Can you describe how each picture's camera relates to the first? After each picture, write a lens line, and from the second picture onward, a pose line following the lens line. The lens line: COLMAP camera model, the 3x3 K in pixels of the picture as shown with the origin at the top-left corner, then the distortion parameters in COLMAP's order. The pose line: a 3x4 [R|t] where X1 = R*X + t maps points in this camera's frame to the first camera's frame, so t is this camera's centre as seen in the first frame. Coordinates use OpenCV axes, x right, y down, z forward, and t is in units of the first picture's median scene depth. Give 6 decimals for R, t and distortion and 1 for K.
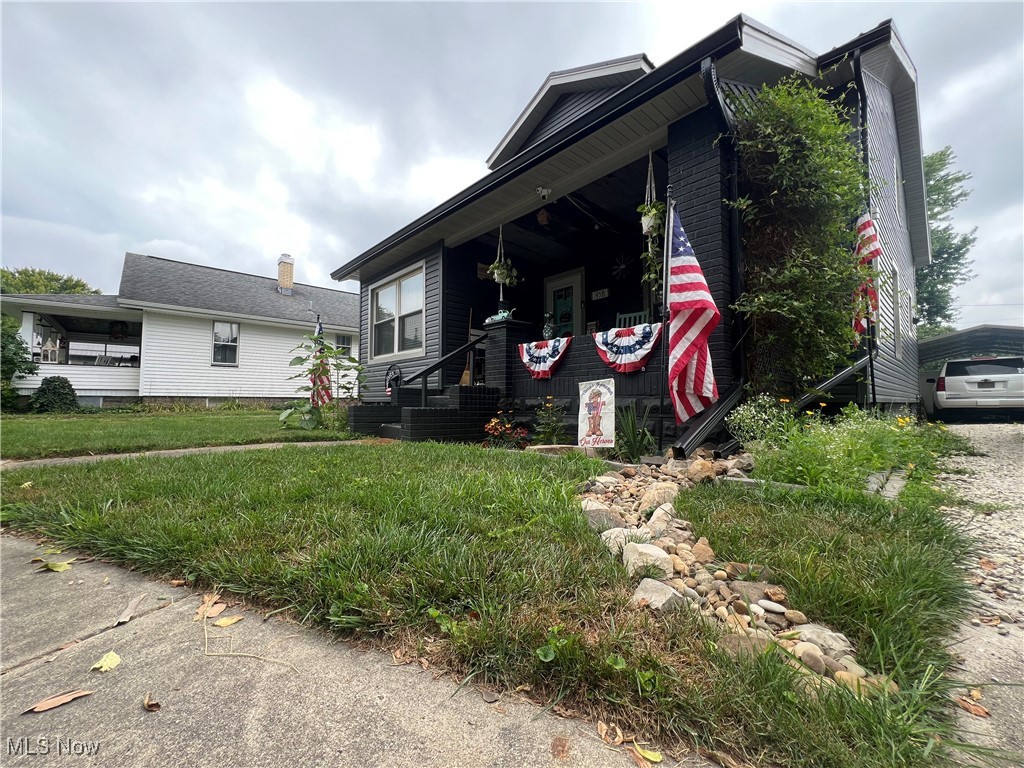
lens RADIAL K [[412.7, 0, 510.8], [0, 412.7, 380.5], [0, 0, 1]] dist [0.000607, -0.000228]
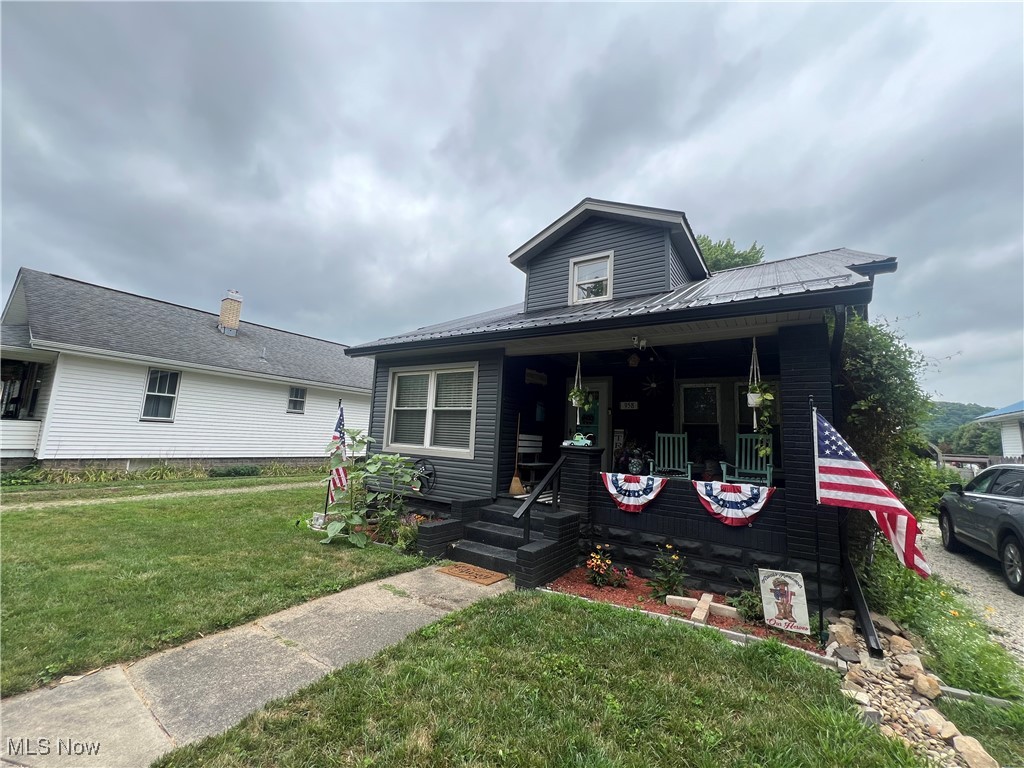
lens RADIAL K [[412.7, 0, 510.8], [0, 412.7, 380.5], [0, 0, 1]] dist [0.000607, -0.000228]
pose [[0.968593, 0.083548, 0.234197, -0.493817], [-0.064140, 0.993936, -0.089311, -0.221843], [-0.240239, 0.071485, 0.968078, 0.014122]]
